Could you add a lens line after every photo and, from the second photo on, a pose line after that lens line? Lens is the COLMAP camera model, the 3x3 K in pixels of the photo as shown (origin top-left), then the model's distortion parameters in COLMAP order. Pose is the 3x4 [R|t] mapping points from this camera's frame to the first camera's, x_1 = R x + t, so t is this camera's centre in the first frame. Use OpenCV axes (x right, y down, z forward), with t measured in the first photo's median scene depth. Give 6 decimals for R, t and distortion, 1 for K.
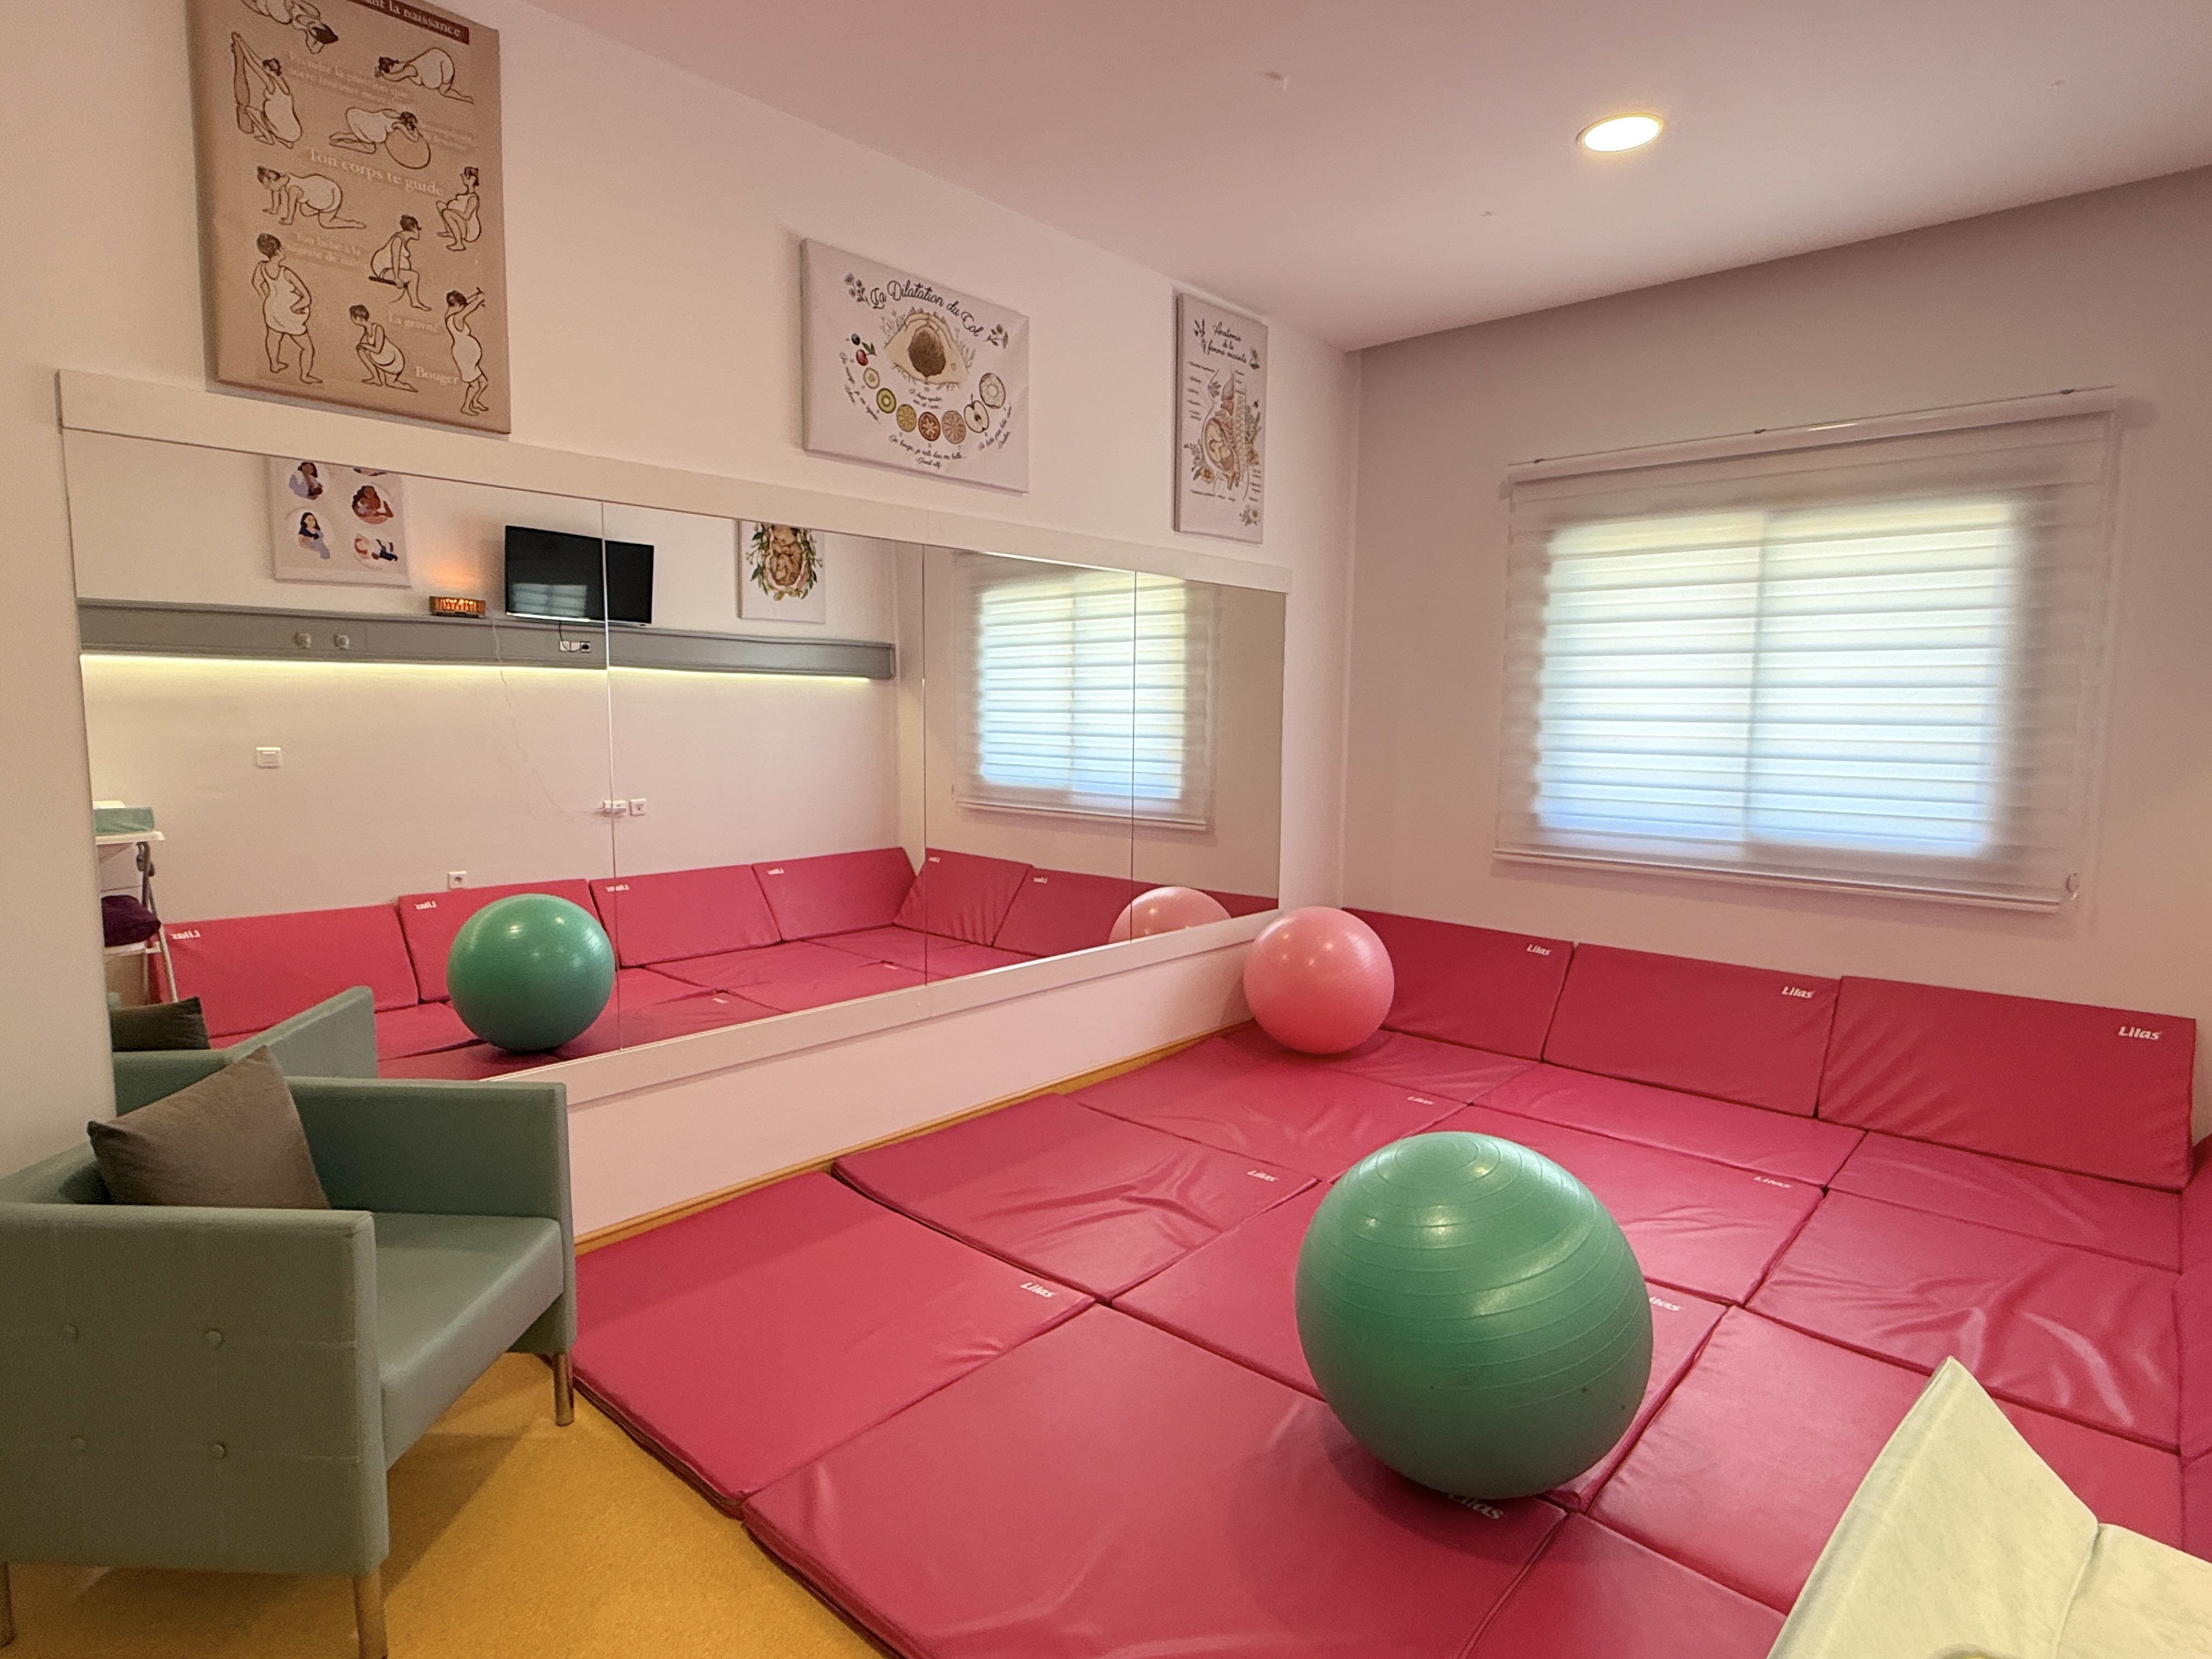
lens RADIAL K [[1209.3, 0, 1101.5], [0, 1209.3, 830.8], [0, 0, 1]] dist [0.003048, -0.000071]
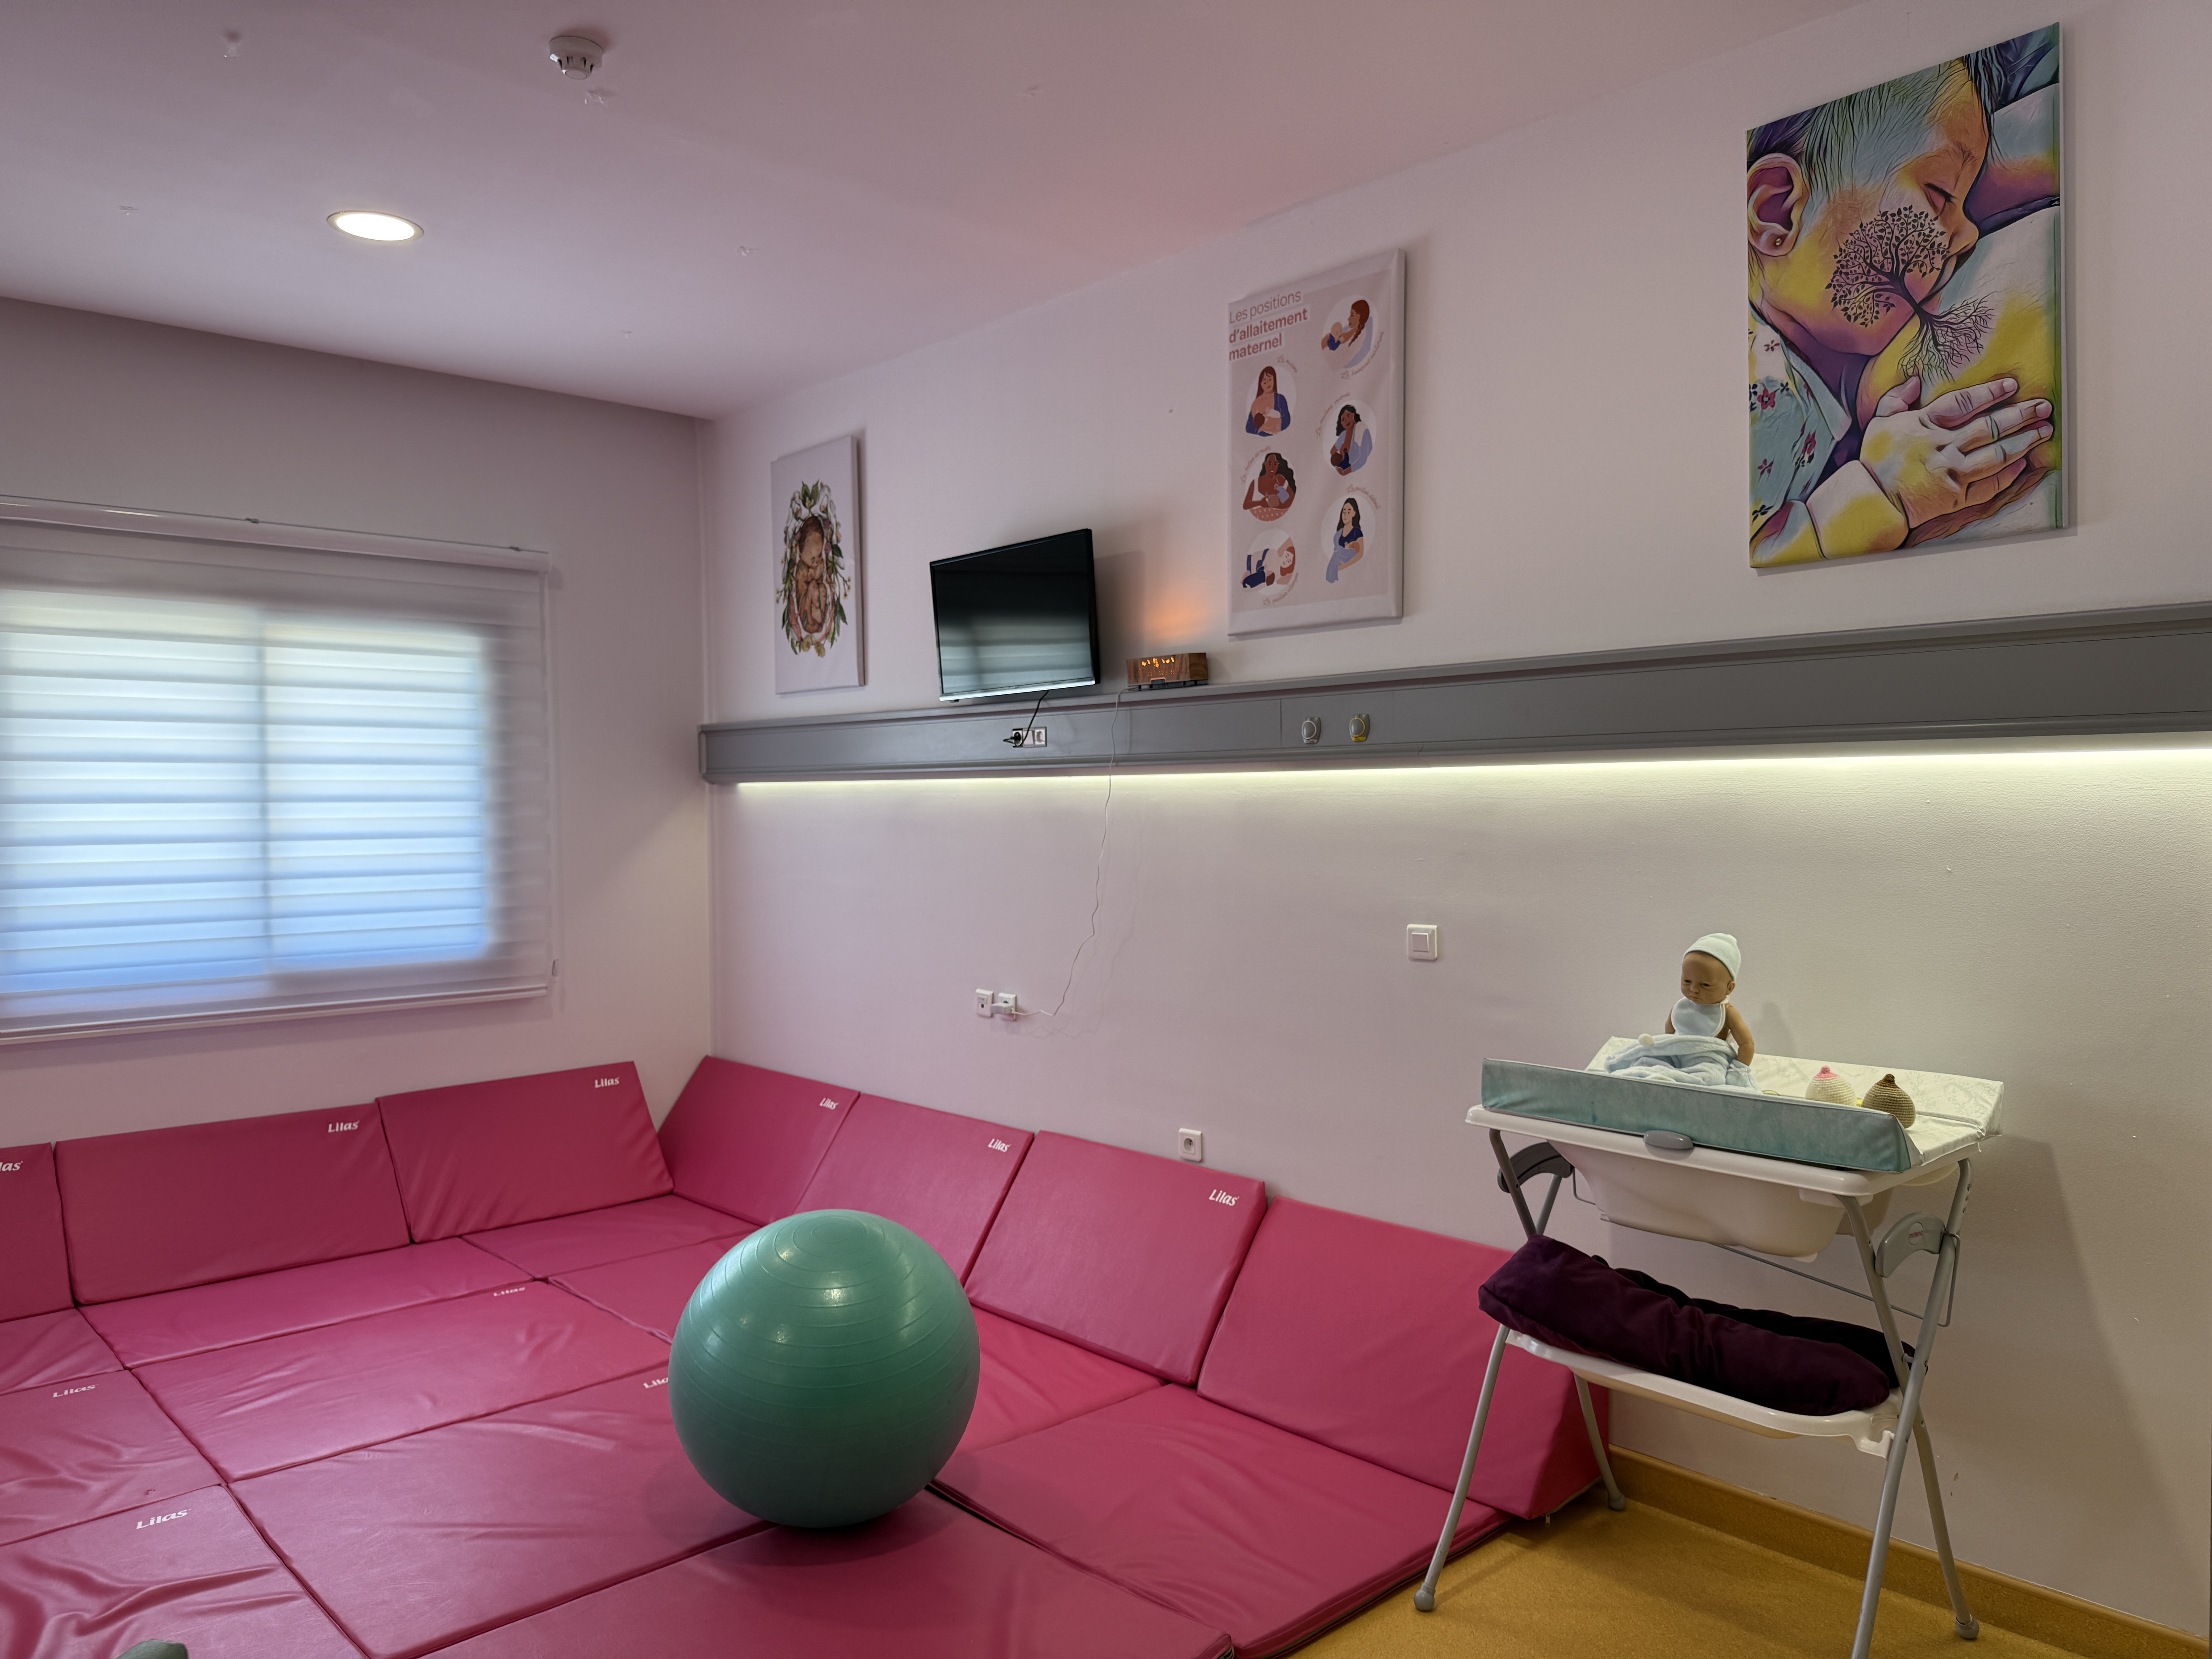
lens RADIAL K [[1564.0, 0, 1124.2], [0, 1564.0, 838.8], [0, 0, 1]] dist [0.065740, -0.079343]
pose [[0.075795, -0.033815, 0.996550, -0.678899], [0.109908, 0.993618, 0.025356, -0.059557], [-0.991048, 0.107607, 0.079028, 0.328469]]
